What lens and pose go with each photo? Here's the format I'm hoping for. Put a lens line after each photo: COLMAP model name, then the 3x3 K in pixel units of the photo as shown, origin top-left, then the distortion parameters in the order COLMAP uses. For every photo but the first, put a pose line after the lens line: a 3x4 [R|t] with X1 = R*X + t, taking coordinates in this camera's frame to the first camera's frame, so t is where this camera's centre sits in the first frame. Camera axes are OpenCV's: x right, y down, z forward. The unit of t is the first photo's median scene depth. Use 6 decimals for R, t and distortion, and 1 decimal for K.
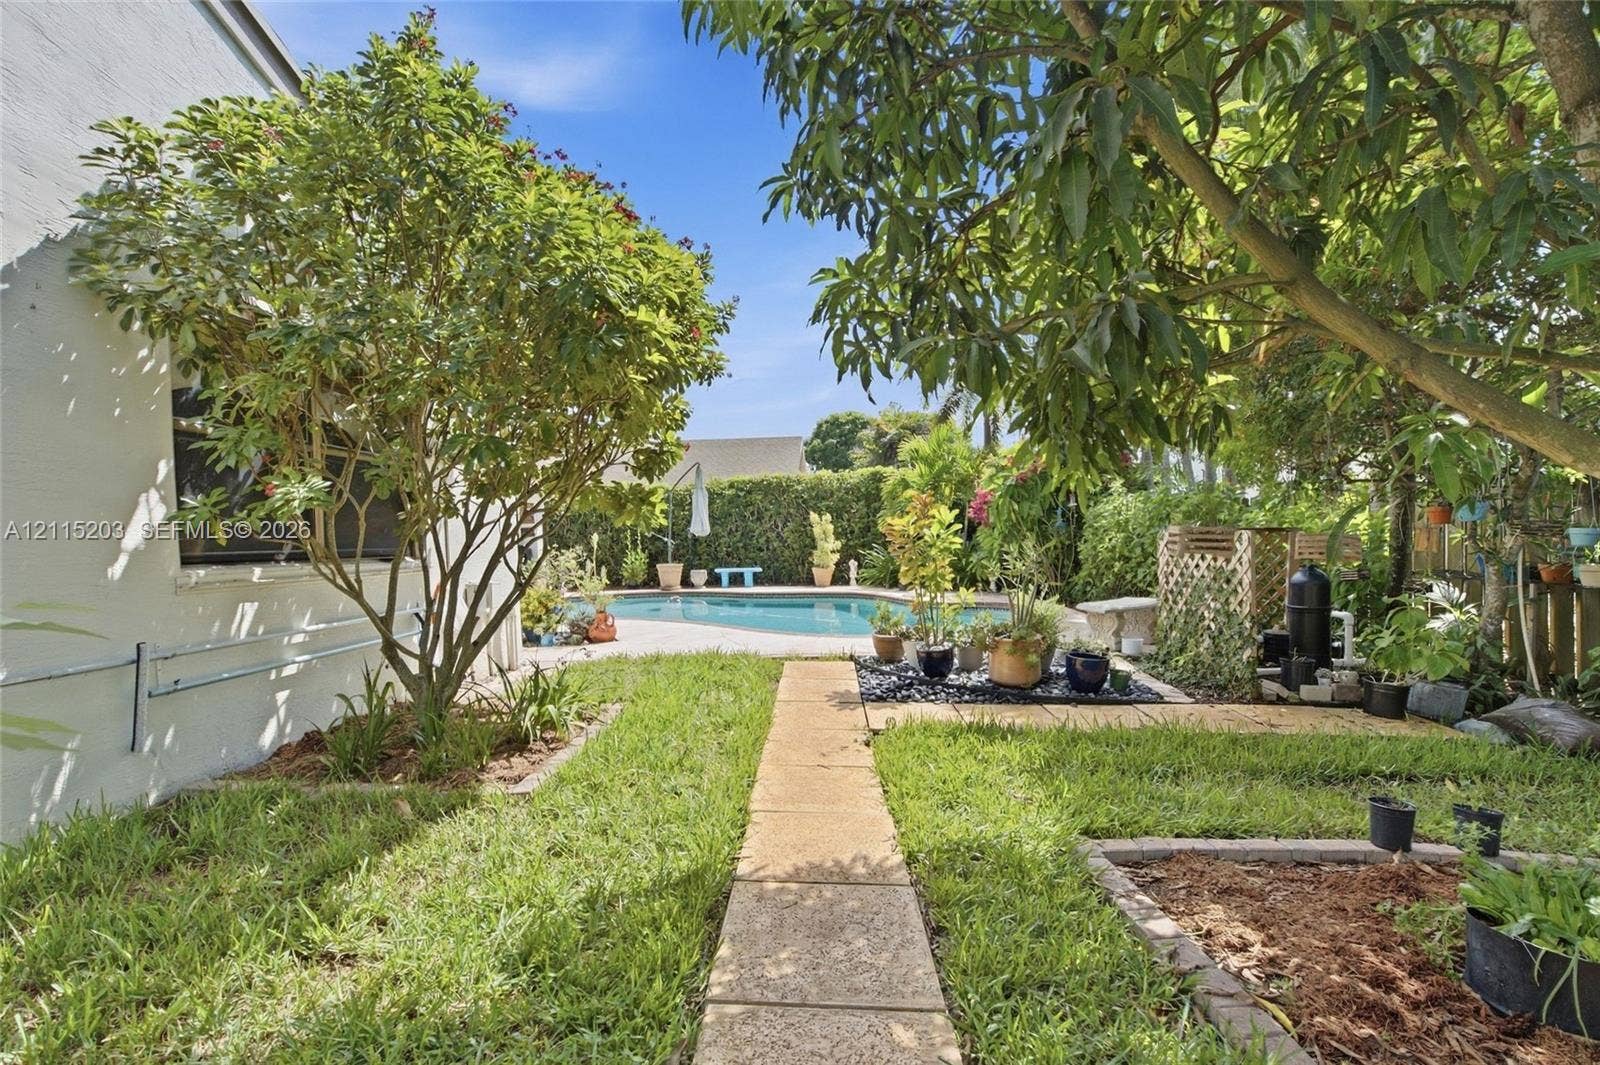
lens RADIAL K [[676.6, 0, 801.2], [0, 676.6, 550.8], [0, 0, 1]] dist [0.000383, -0.000063]
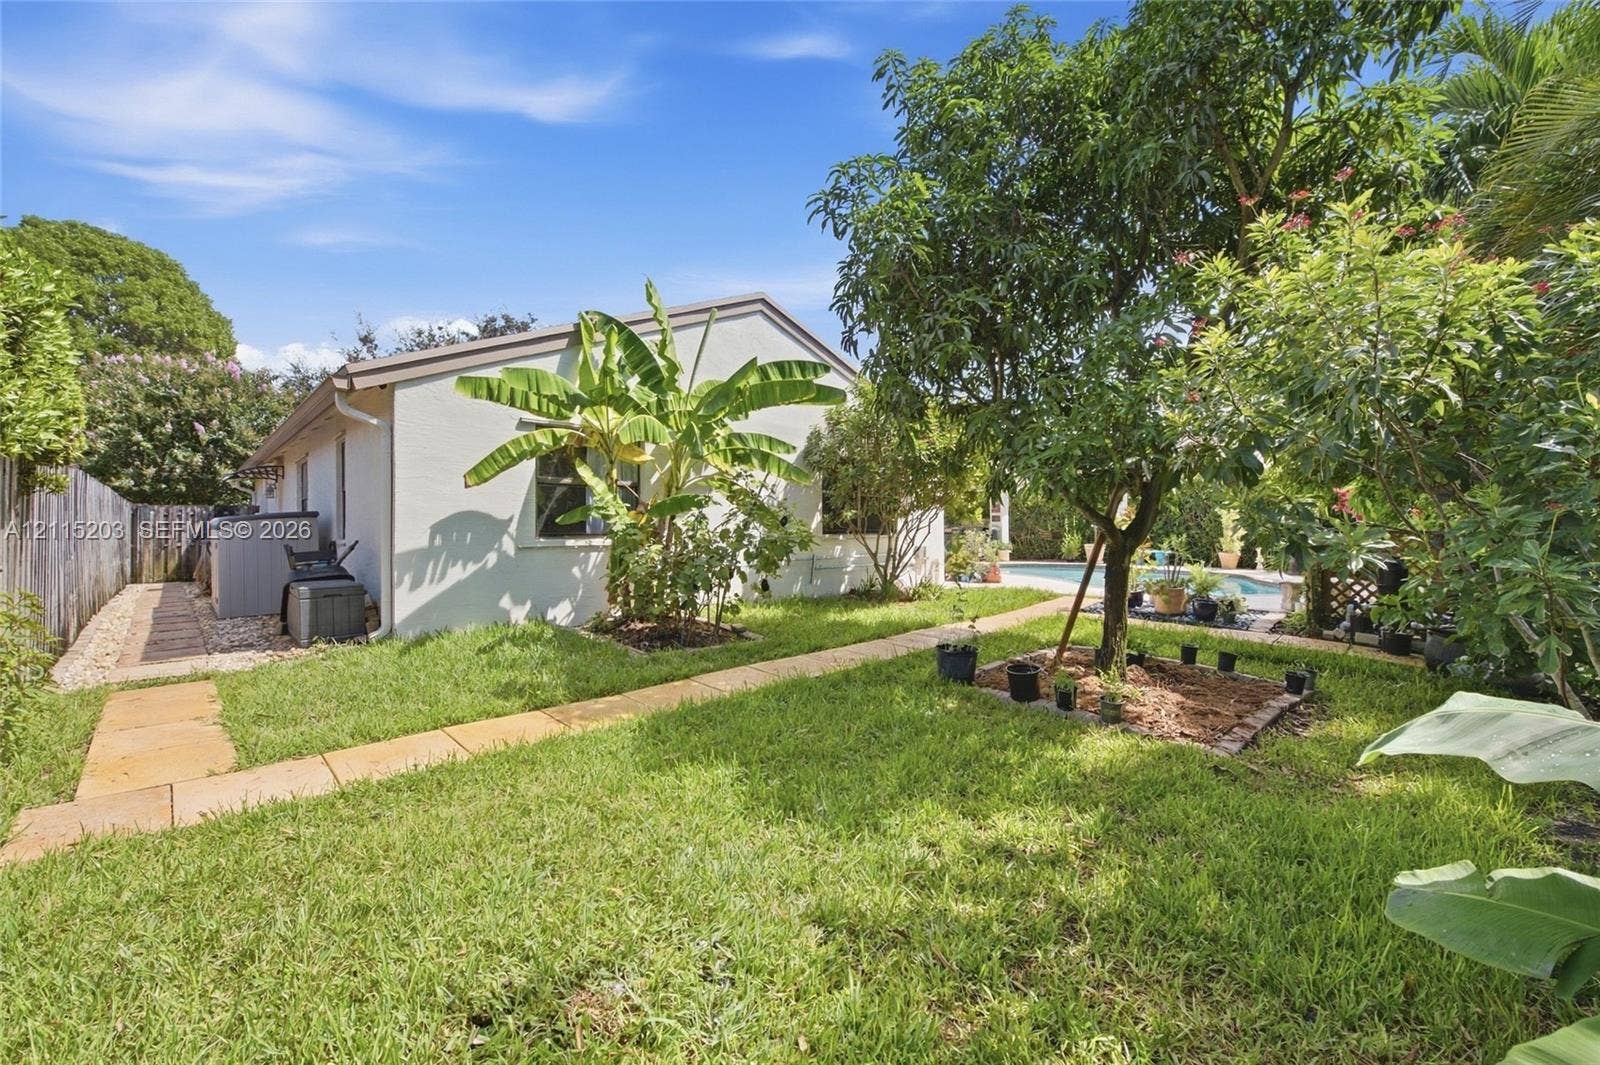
lens RADIAL K [[660.4, 0, 800.0], [0, 660.4, 532.5], [0, 0, 1]] dist [-0.015359, -0.000190]
pose [[0.703943, 0.020850, -0.709951, 1.129251], [-0.022531, 0.999722, 0.007020, -0.005761], [0.709899, 0.011054, 0.704216, -1.183367]]
